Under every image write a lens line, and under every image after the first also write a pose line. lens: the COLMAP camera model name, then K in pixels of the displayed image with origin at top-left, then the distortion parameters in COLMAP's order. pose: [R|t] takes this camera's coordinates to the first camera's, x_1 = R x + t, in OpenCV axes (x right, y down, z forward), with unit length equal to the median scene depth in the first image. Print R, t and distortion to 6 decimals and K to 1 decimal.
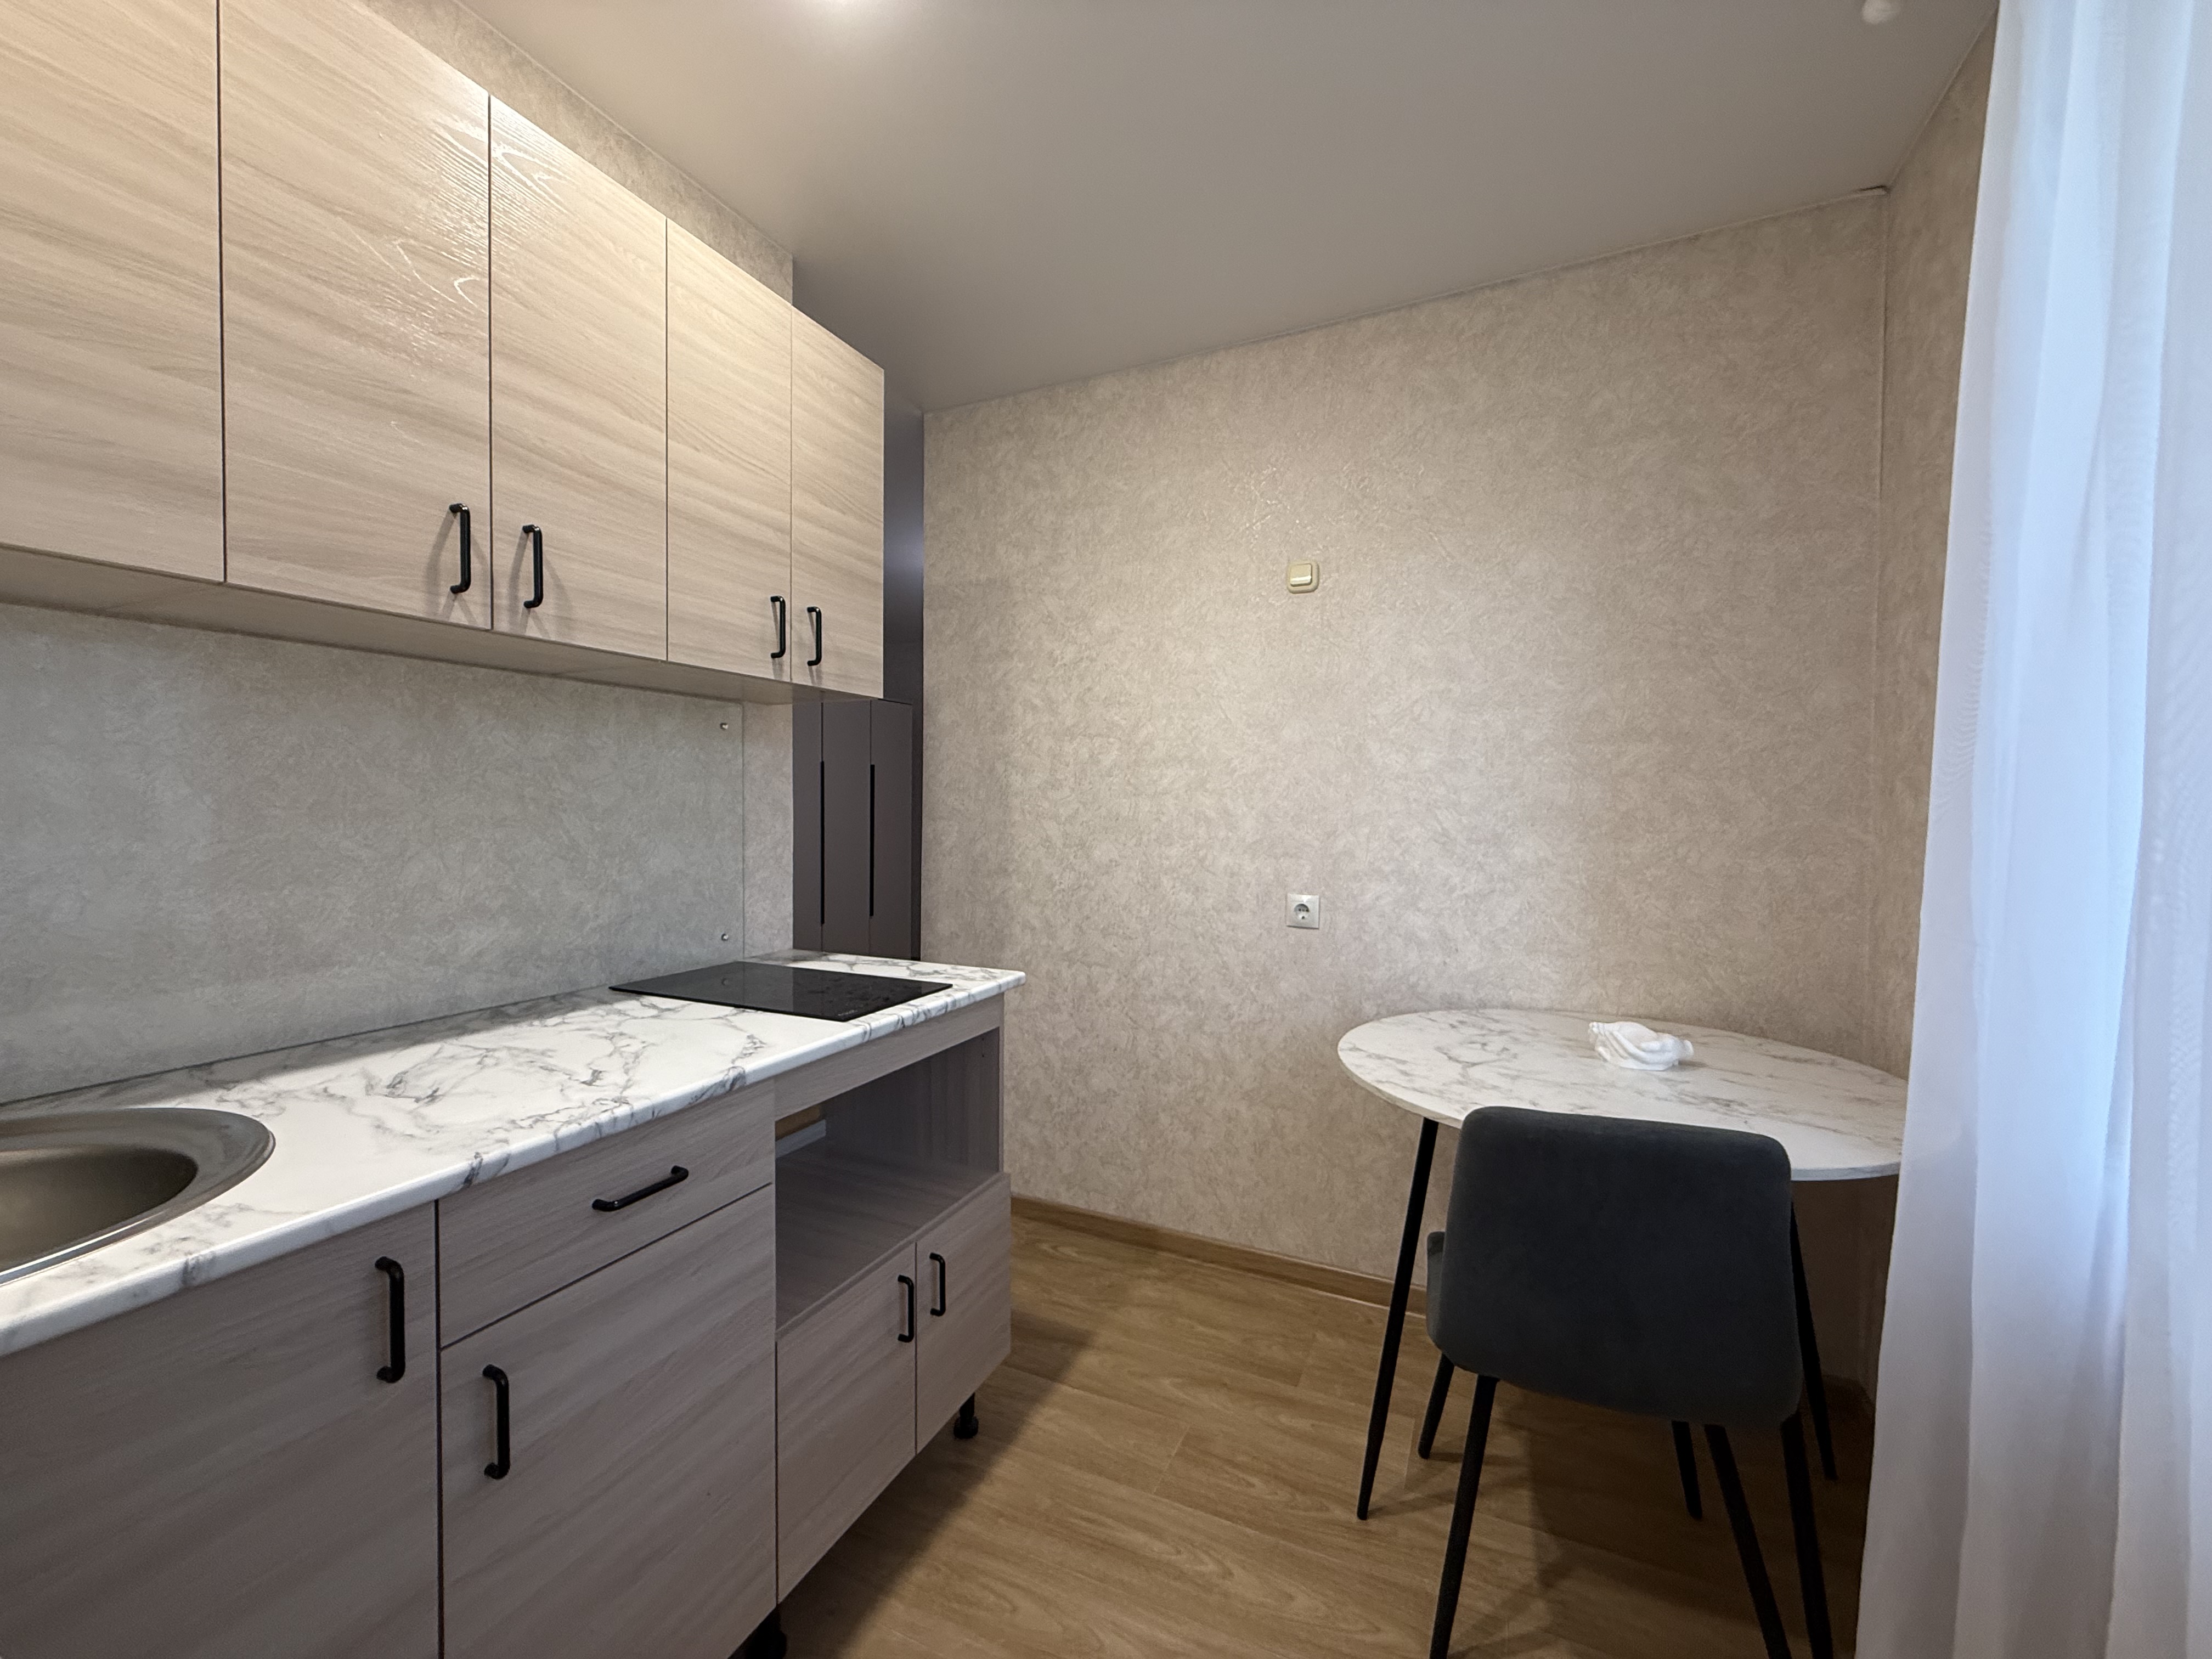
lens RADIAL K [[891.6, 0, 1091.4], [0, 891.6, 837.6], [0, 0, 1]] dist [0.002752, -0.000564]
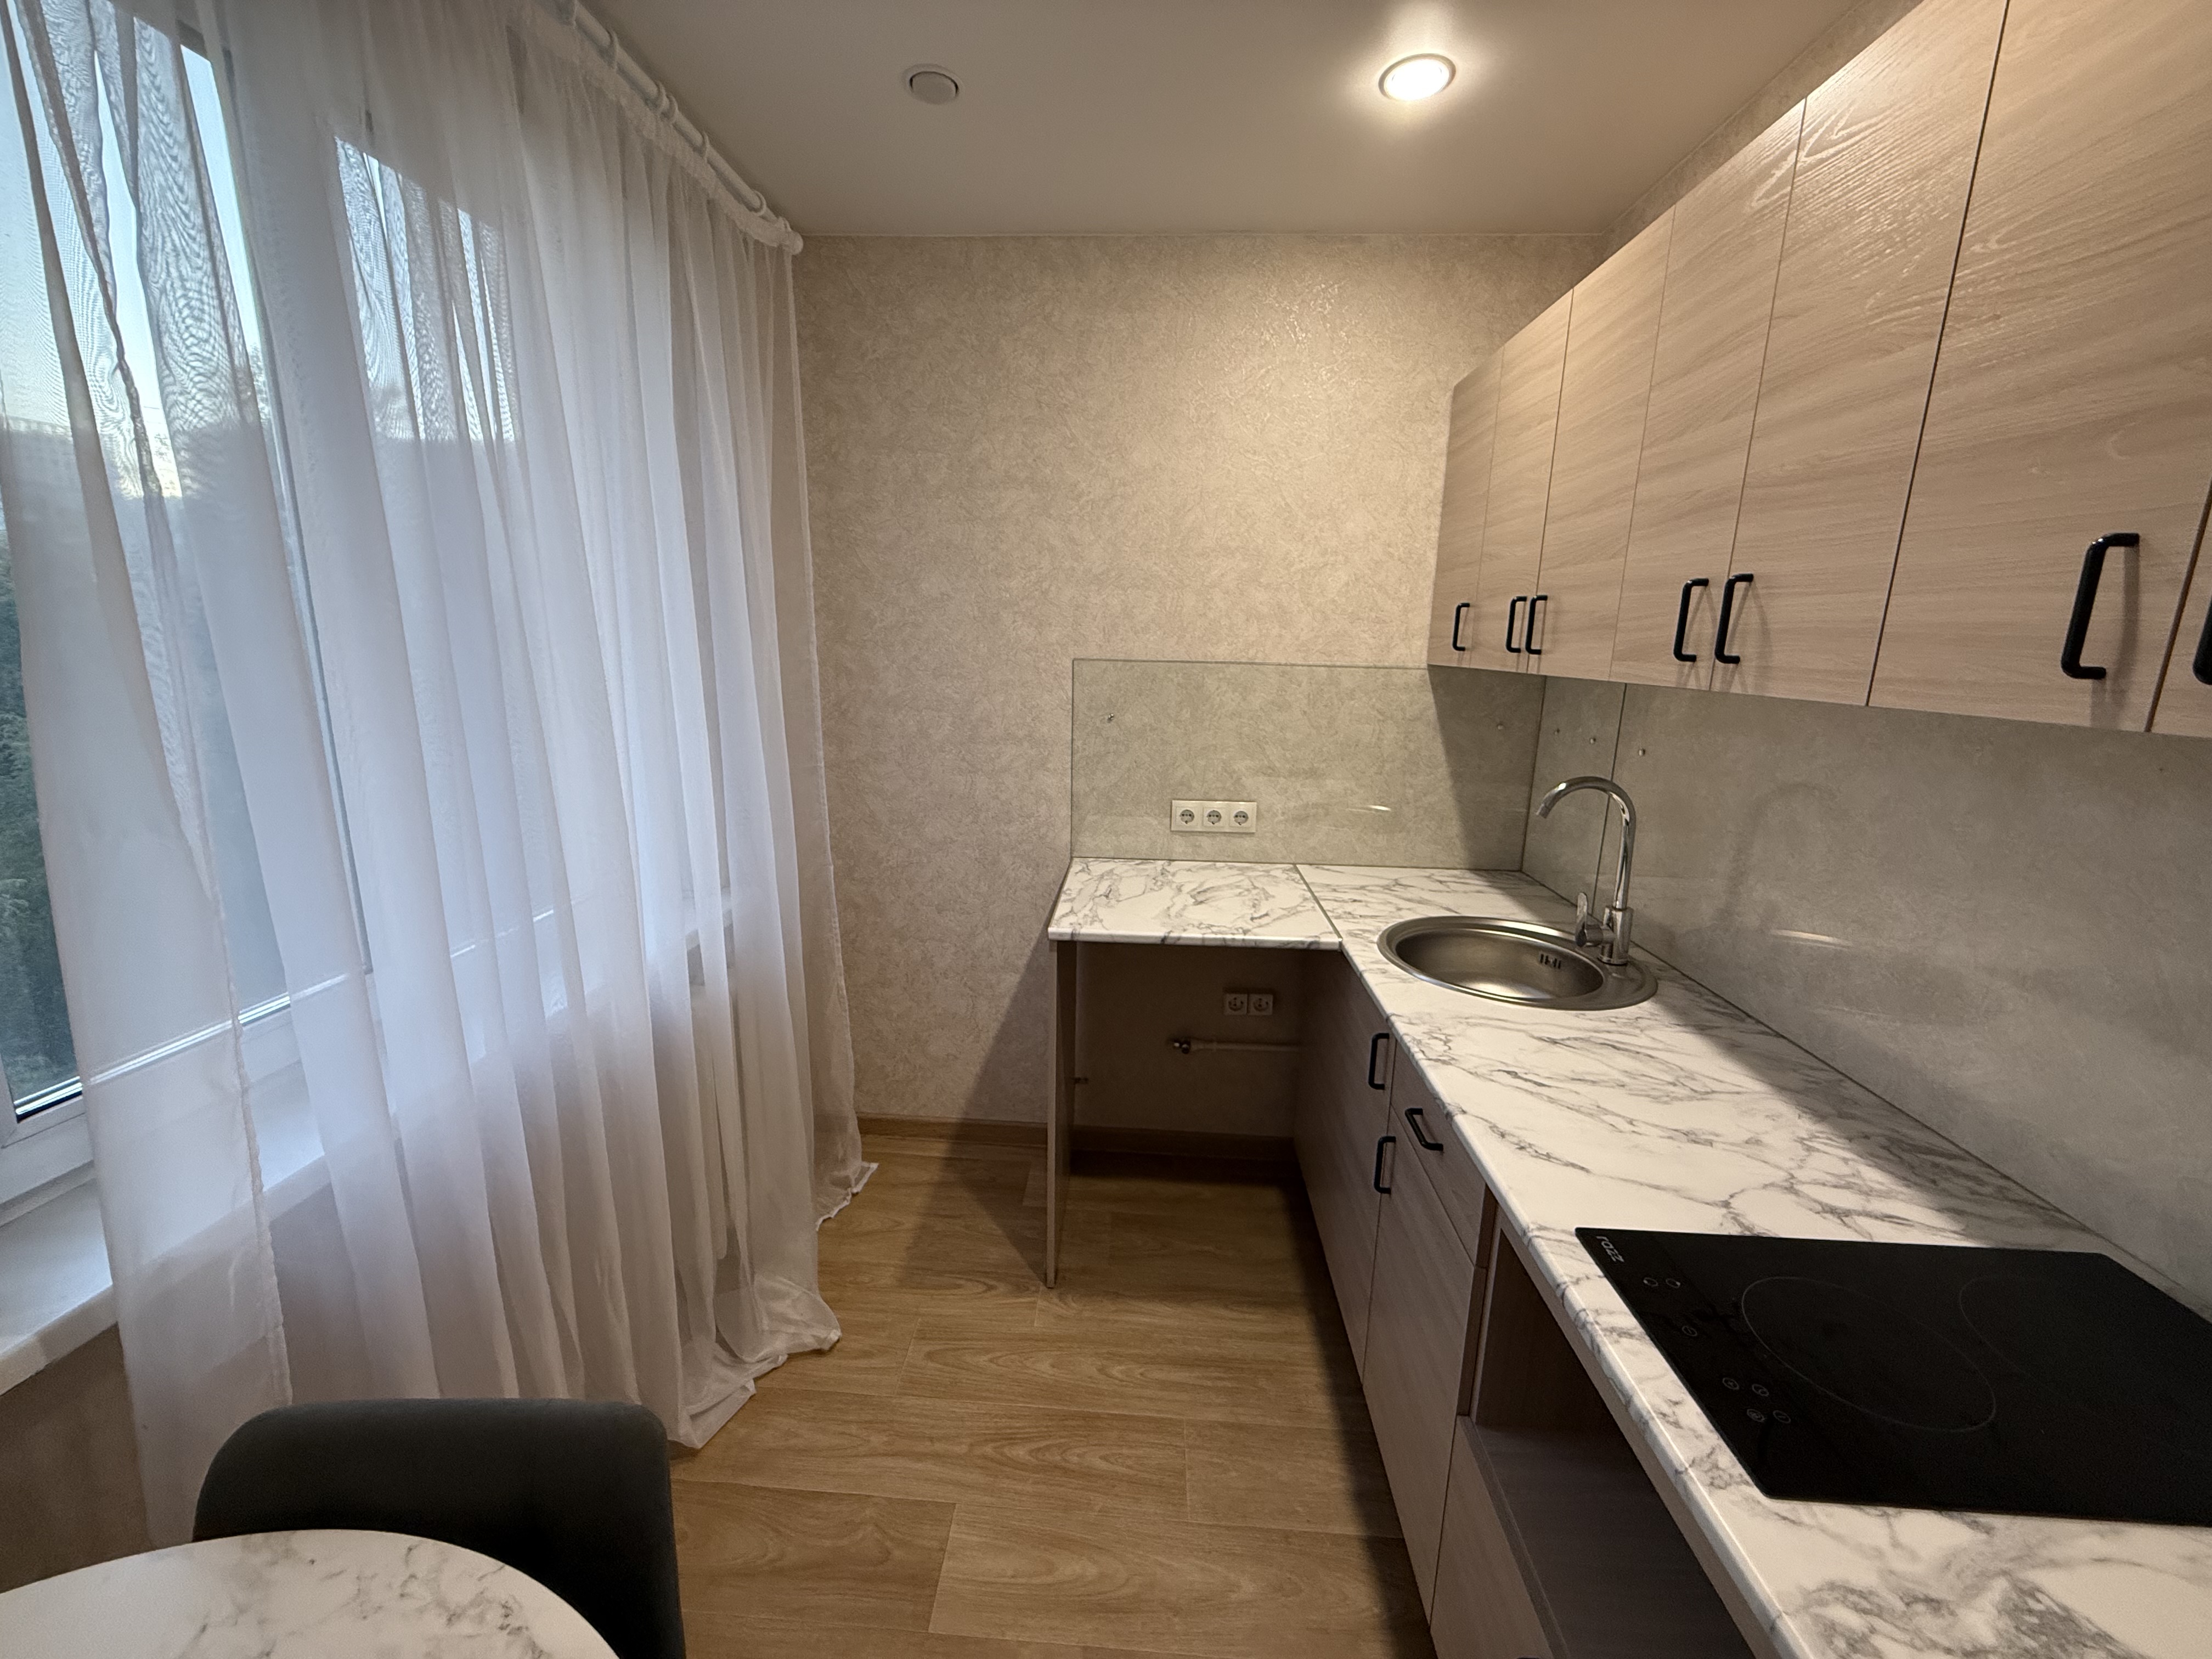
lens RADIAL K [[891.6, 0, 1111.4], [0, 891.6, 833.1], [0, 0, 1]] dist [0.002752, -0.000564]
pose [[-0.922457, 0.055974, -0.382020, 0.338928], [-0.043015, 0.968377, 0.245754, -0.279789], [0.383695, 0.243130, -0.890879, 1.590683]]
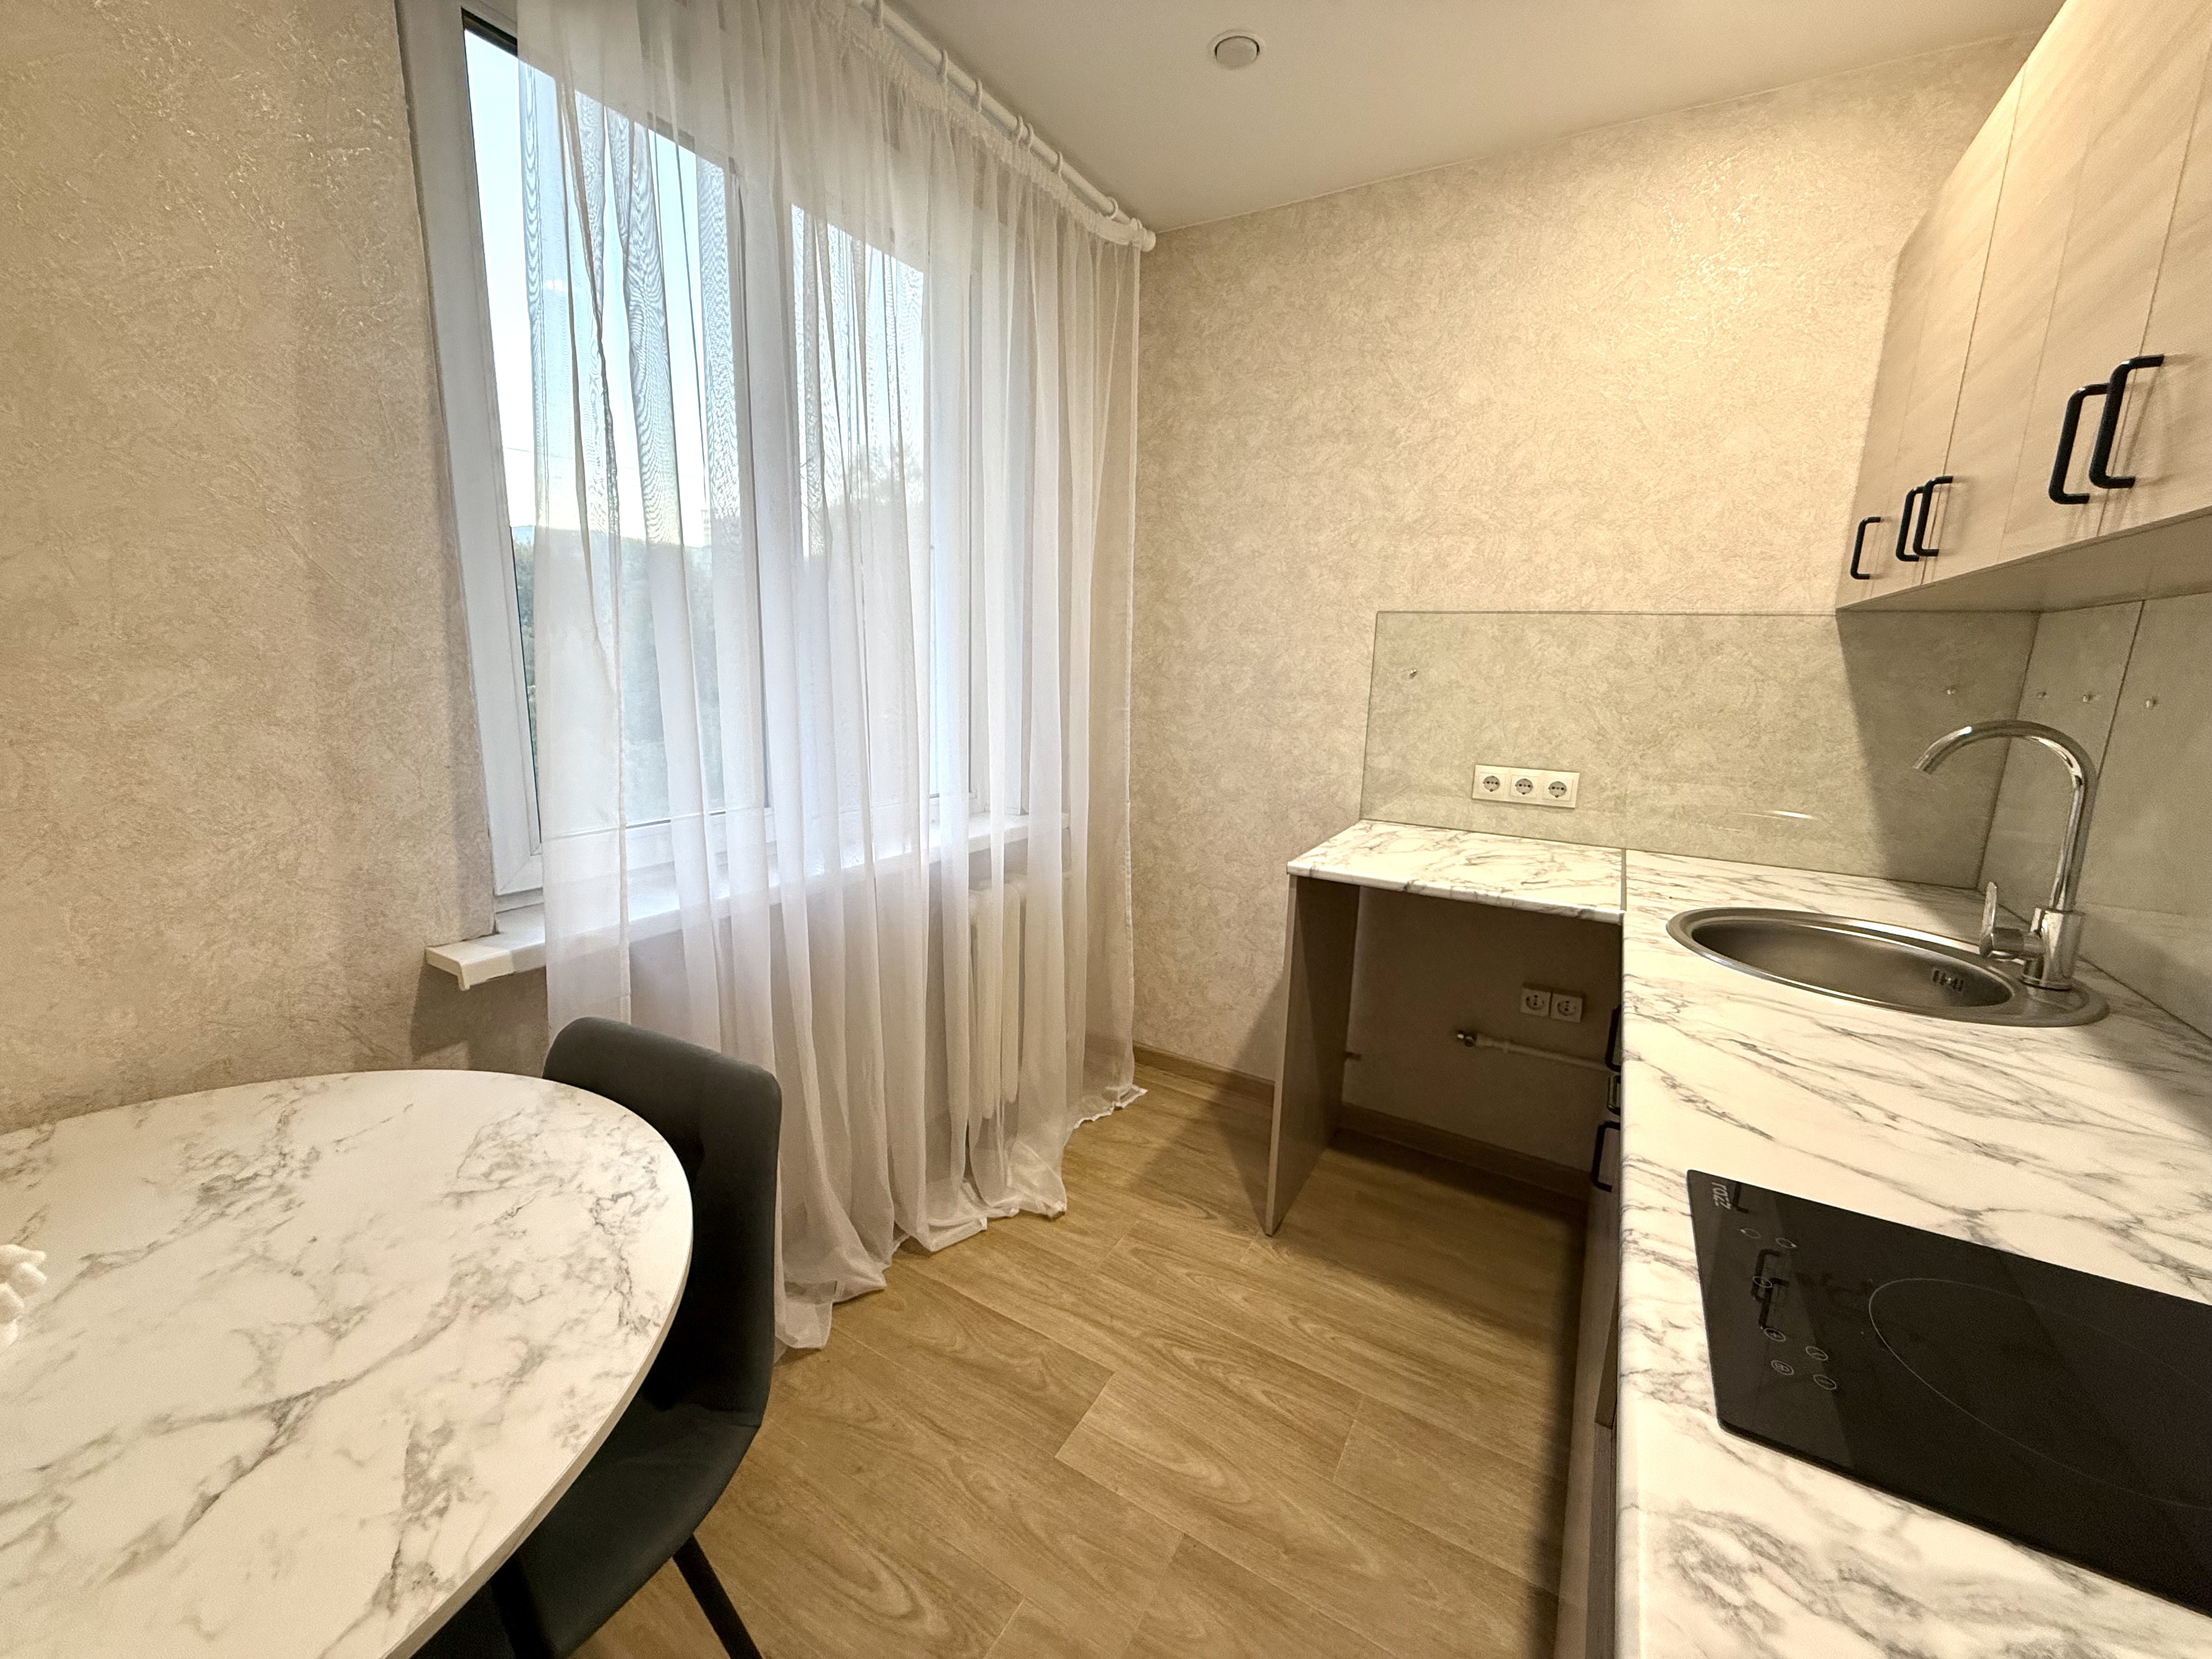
lens RADIAL K [[891.6, 0, 1099.3], [0, 891.6, 831.7], [0, 0, 1]] dist [0.002752, -0.000564]
pose [[-0.995531, -0.052104, 0.078762, 0.062353], [-0.032284, 0.971544, 0.234650, -0.136339], [-0.088747, 0.231059, -0.968884, 1.726420]]
